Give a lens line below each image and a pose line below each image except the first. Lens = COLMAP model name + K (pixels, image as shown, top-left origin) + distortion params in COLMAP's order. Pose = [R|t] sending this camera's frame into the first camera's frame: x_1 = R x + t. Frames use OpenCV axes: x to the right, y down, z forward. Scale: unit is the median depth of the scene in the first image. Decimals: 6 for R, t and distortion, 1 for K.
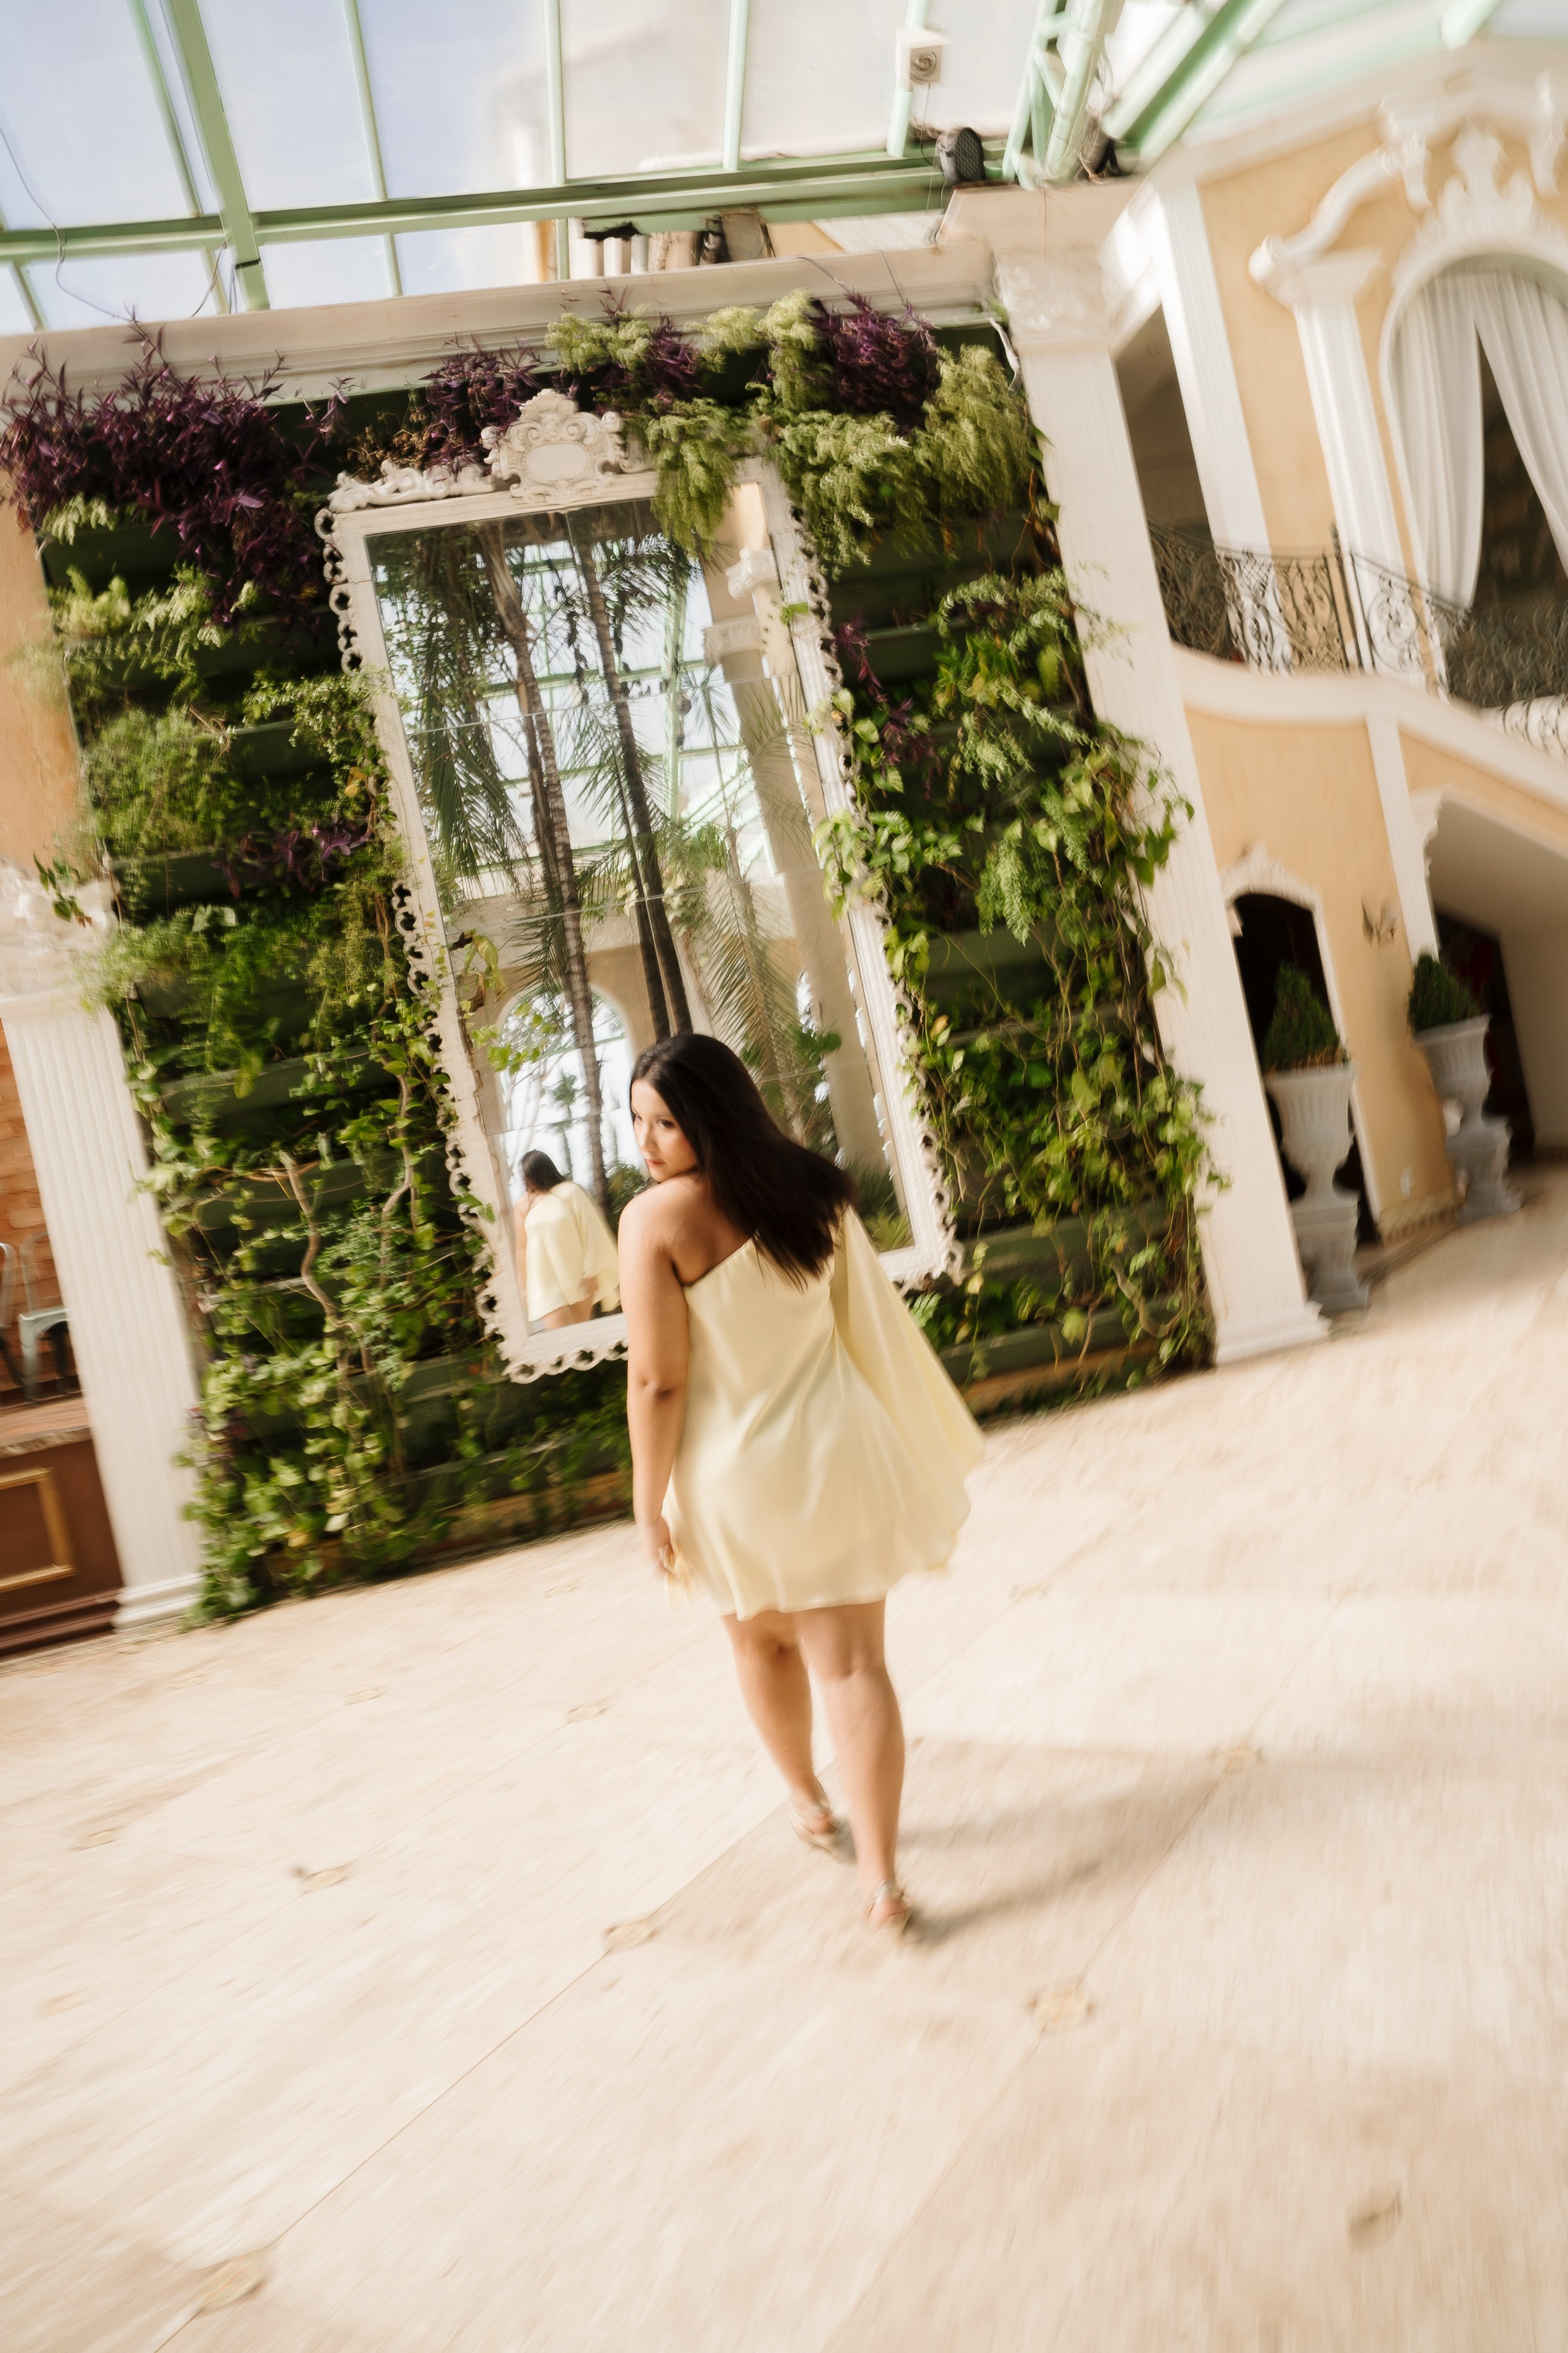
lens RADIAL K [[1581.1, 0, 782.9], [0, 1581.1, 1169.4], [0, 0, 1]] dist [-0.094314, 0.098718]
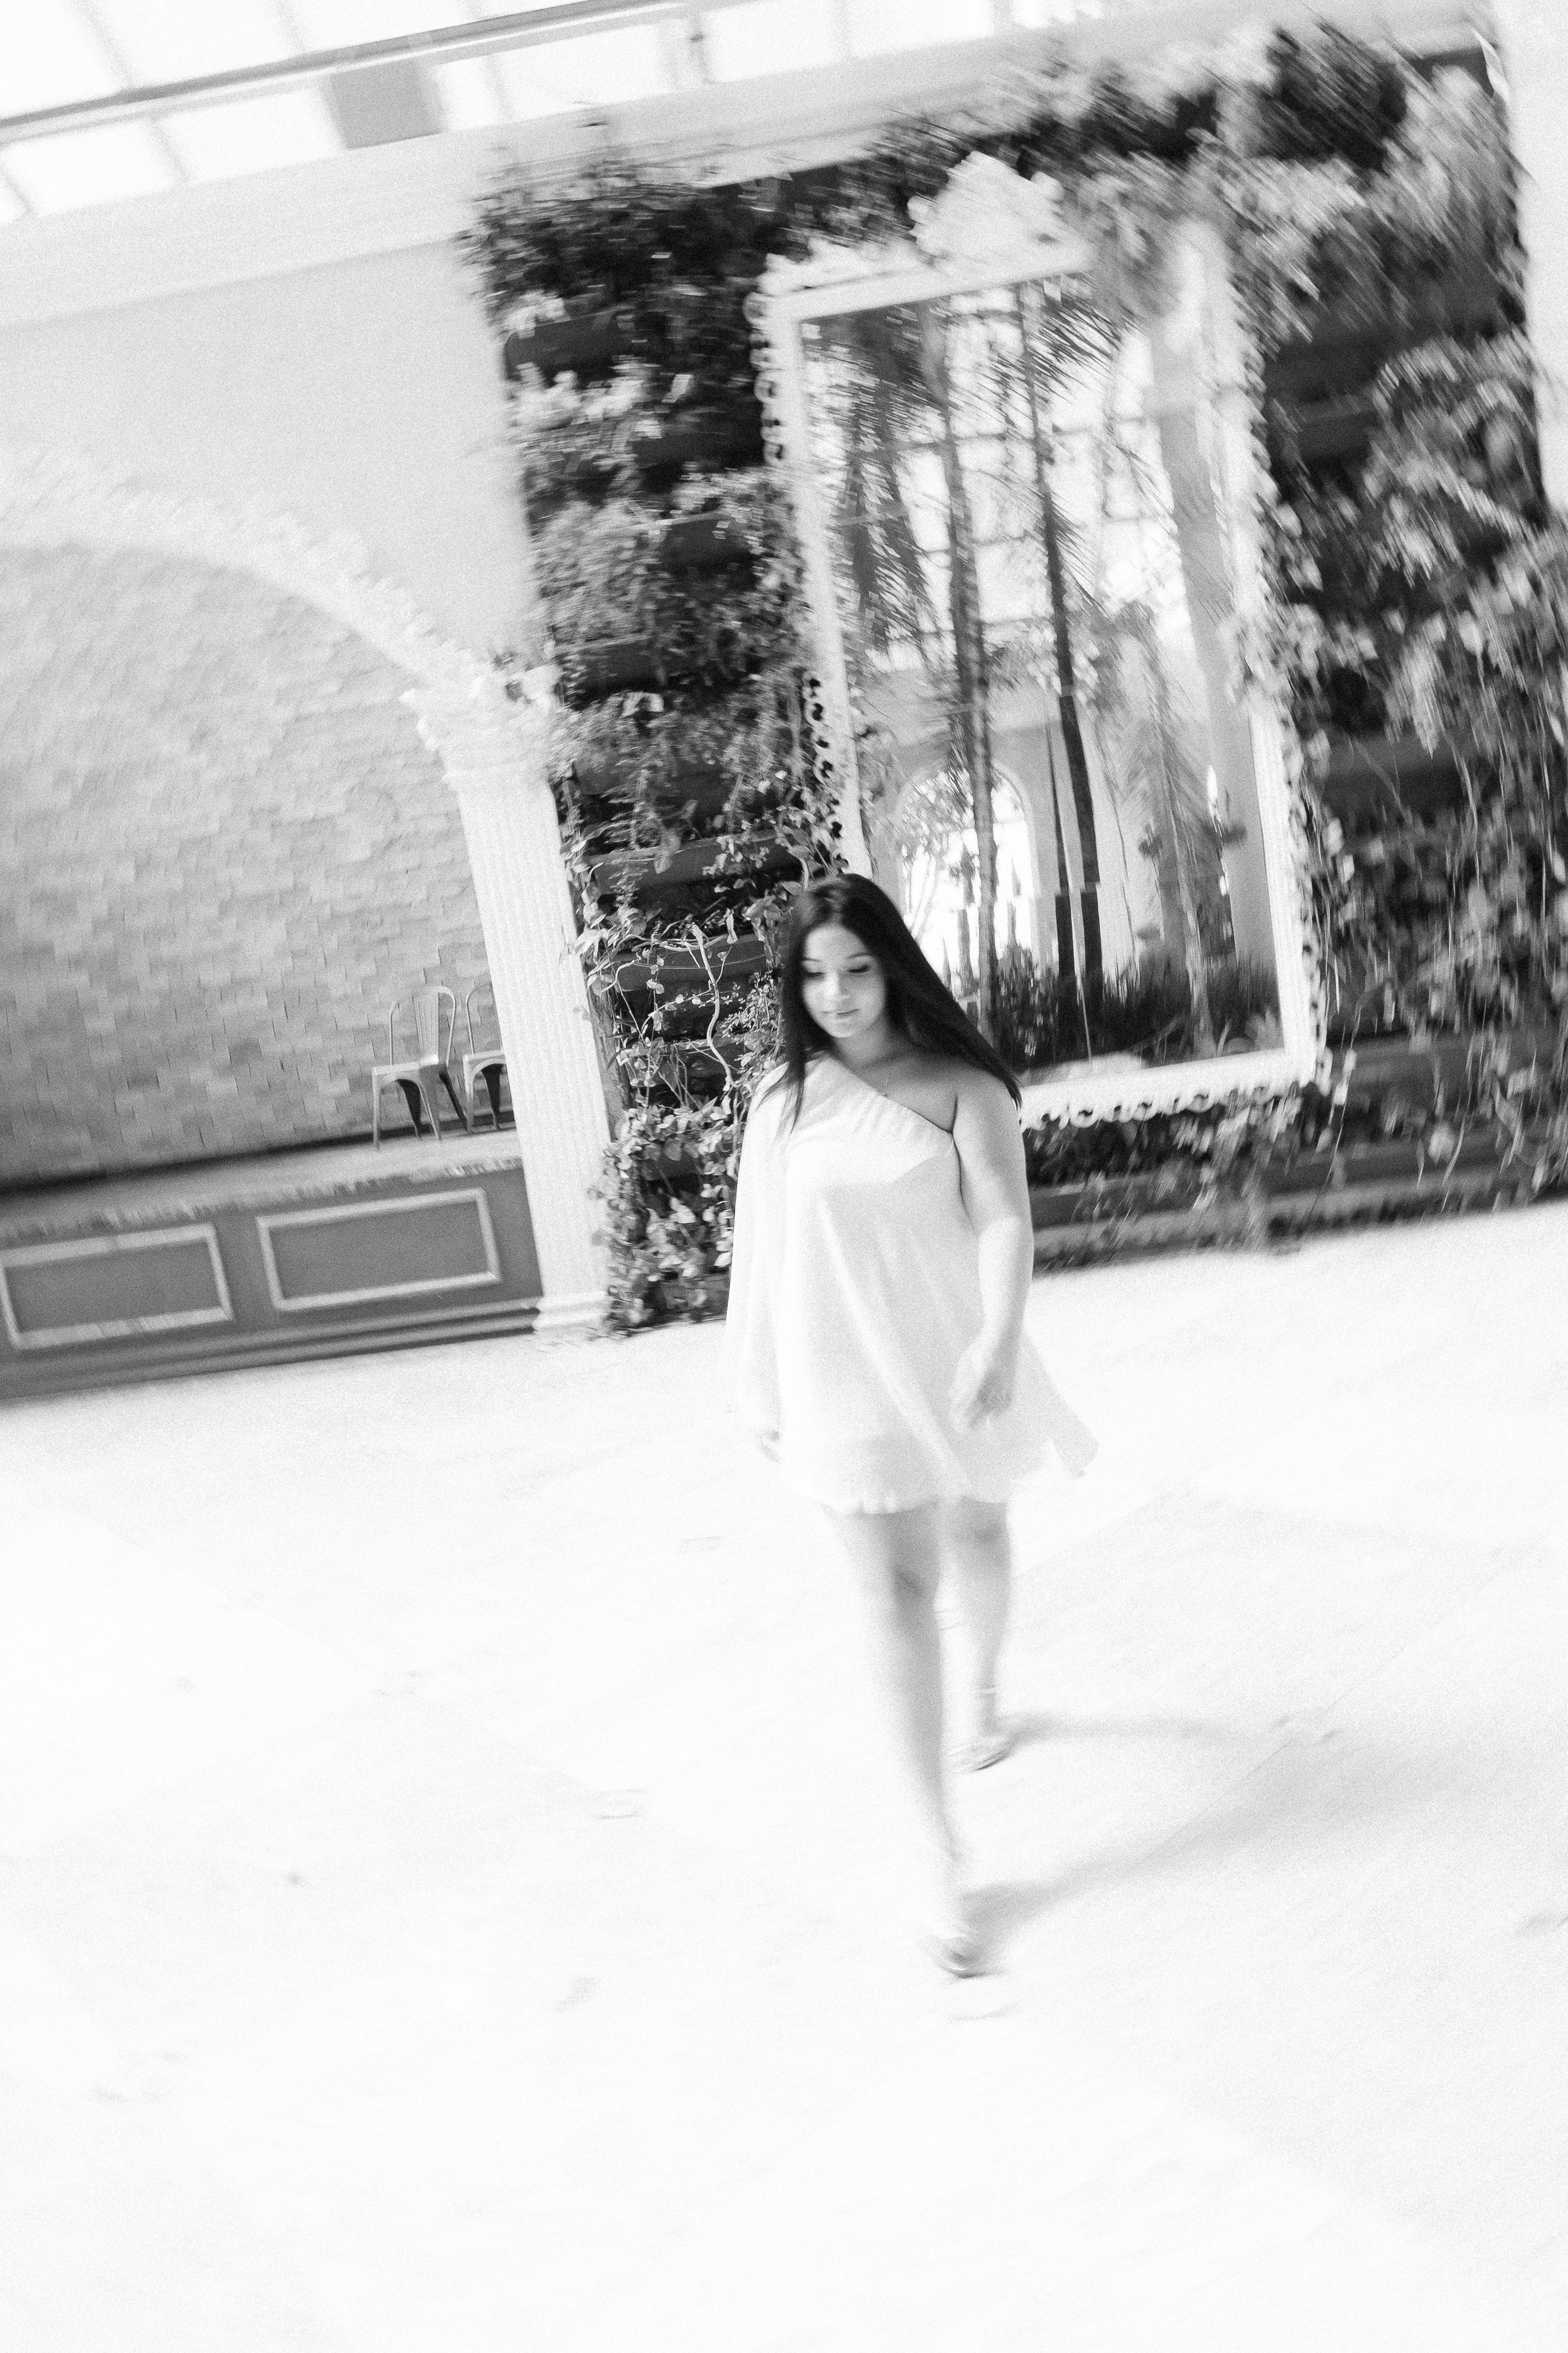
lens RADIAL K [[1569.3, 0, 785.9], [0, 1569.3, 1170.0], [0, 0, 1]] dist [-0.001497, -0.005117]
pose [[0.967877, 0.090711, -0.234489, 0.017558], [-0.056383, 0.987203, 0.149167, -0.009205], [0.245019, -0.131154, 0.960606, -0.066021]]
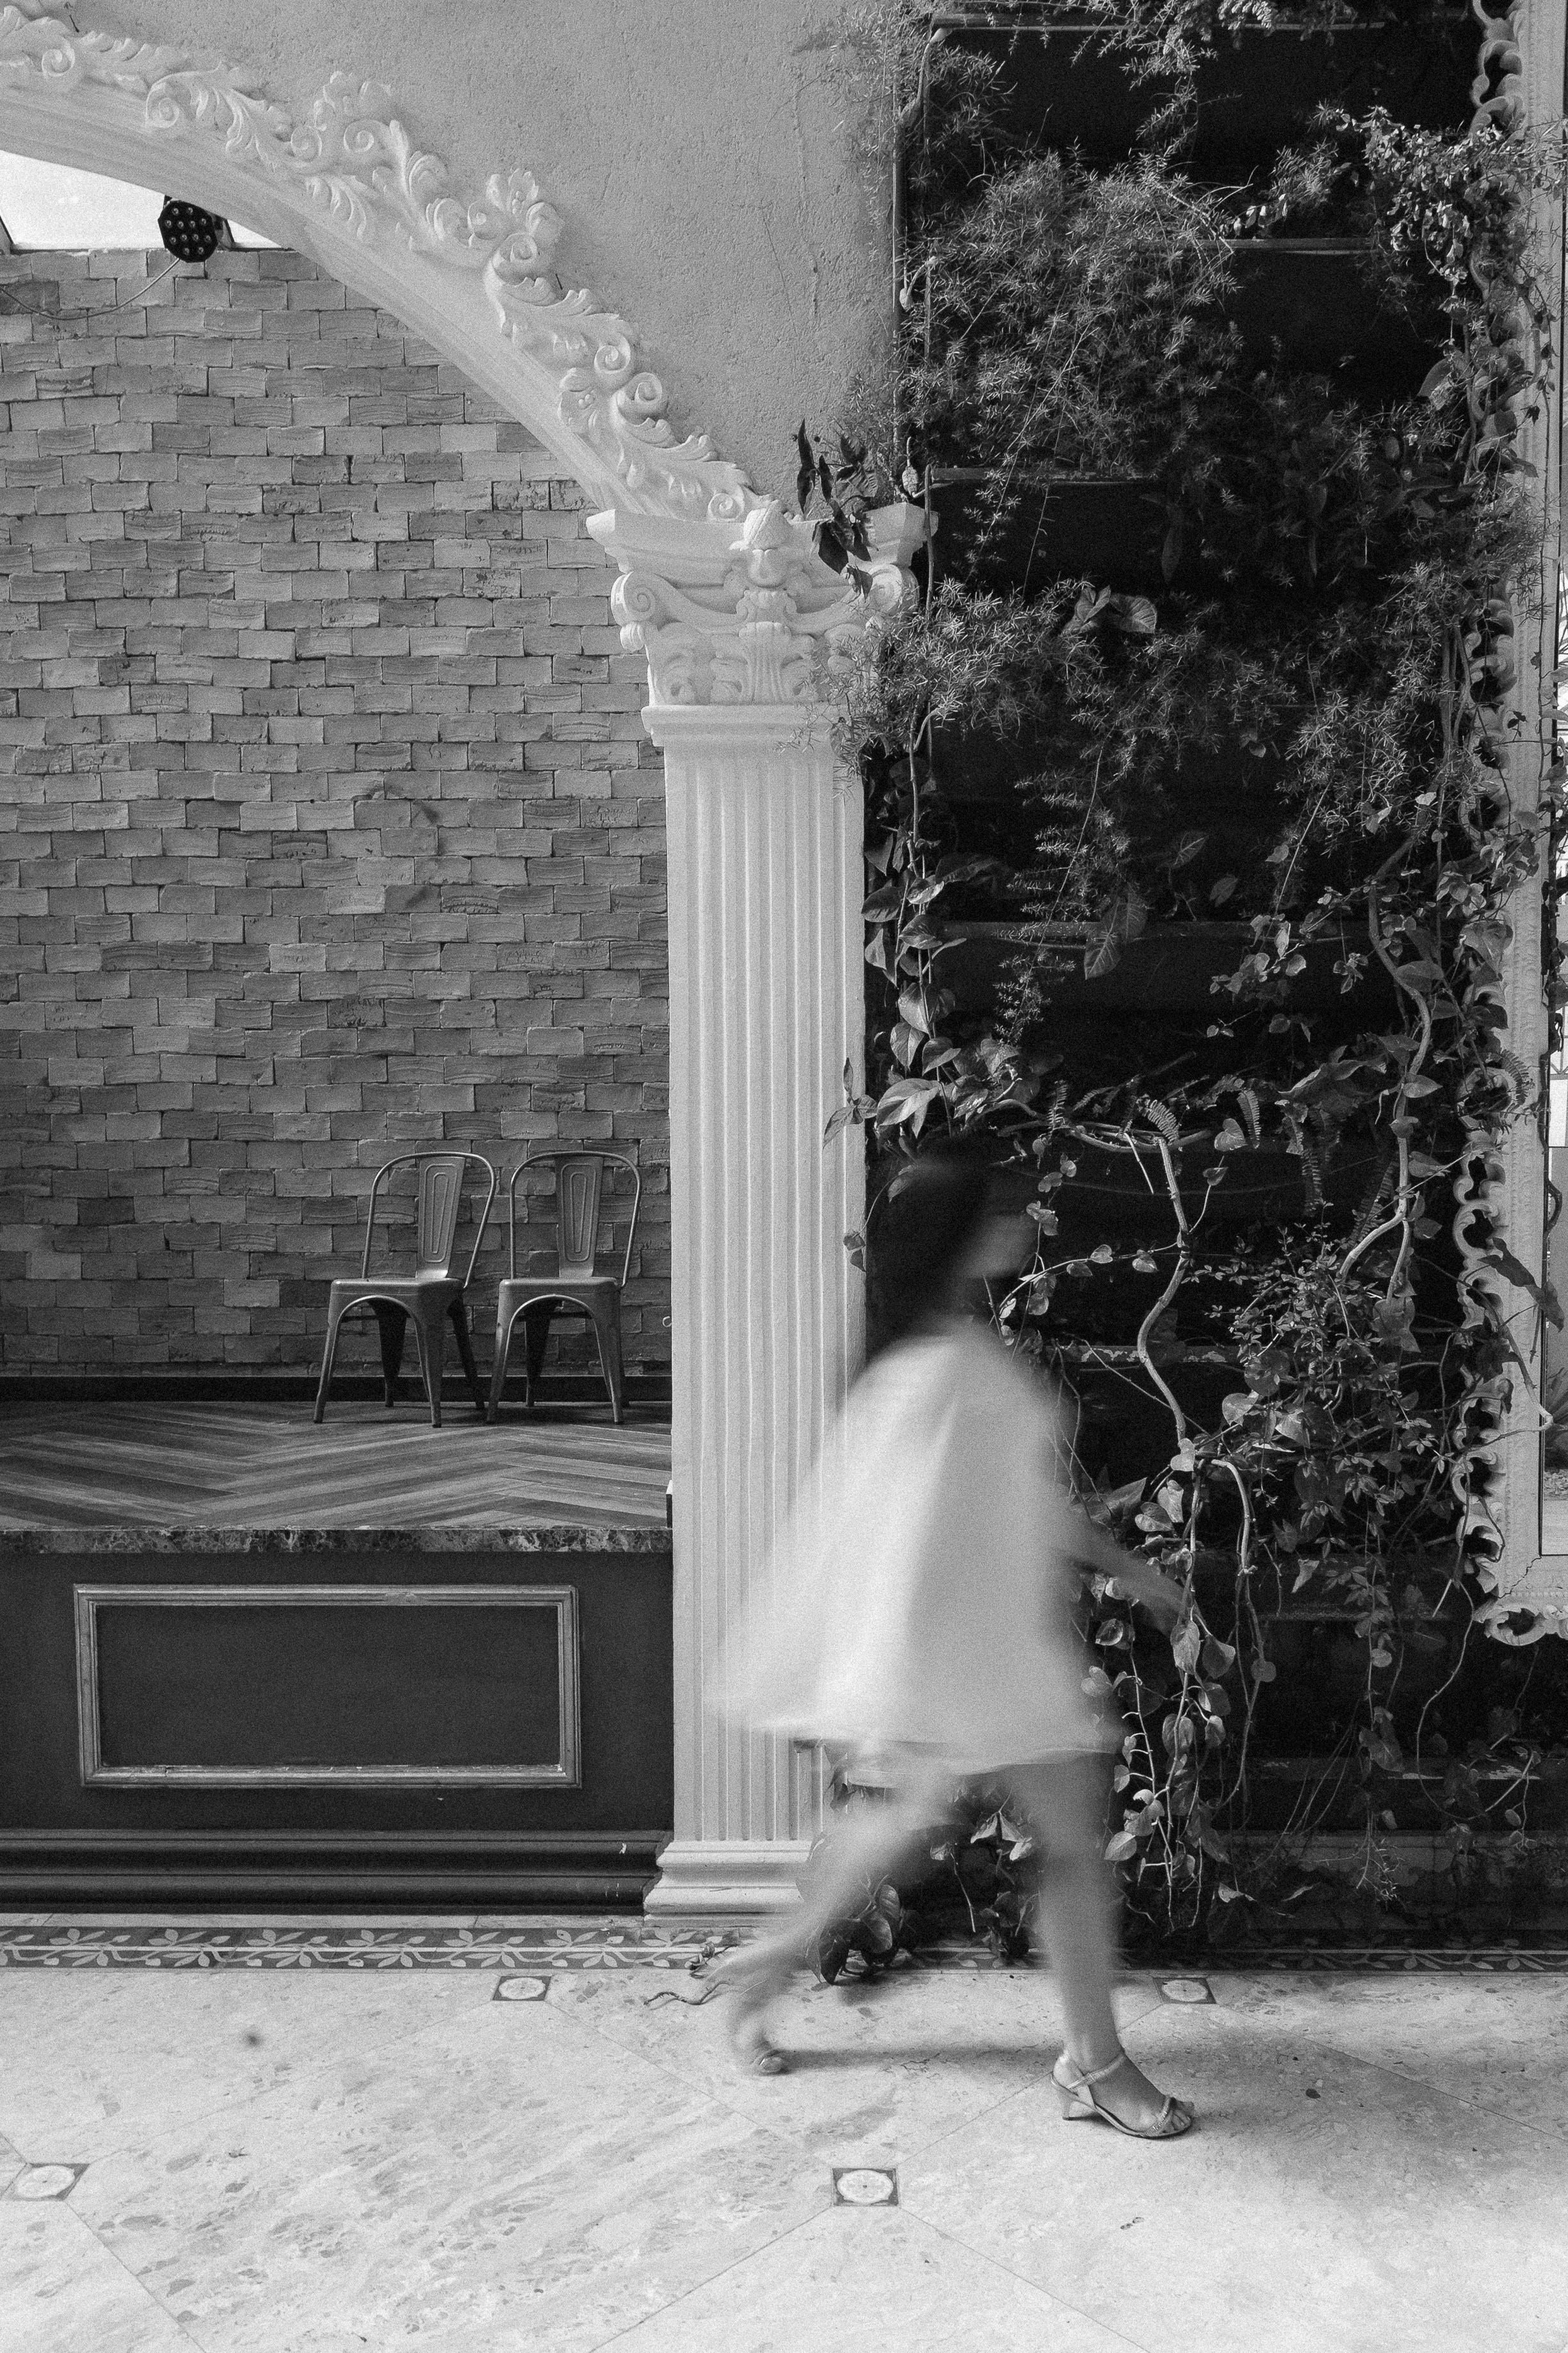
lens RADIAL K [[1717.7, 0, 785.6], [0, 1717.7, 1279.0], [0, 0, 1]] dist [-0.000329, -0.006070]
pose [[0.959026, 0.211262, -0.188779, -0.310867], [-0.202269, 0.977109, 0.065922, 0.032360], [0.198384, -0.025036, 0.979804, 0.426105]]
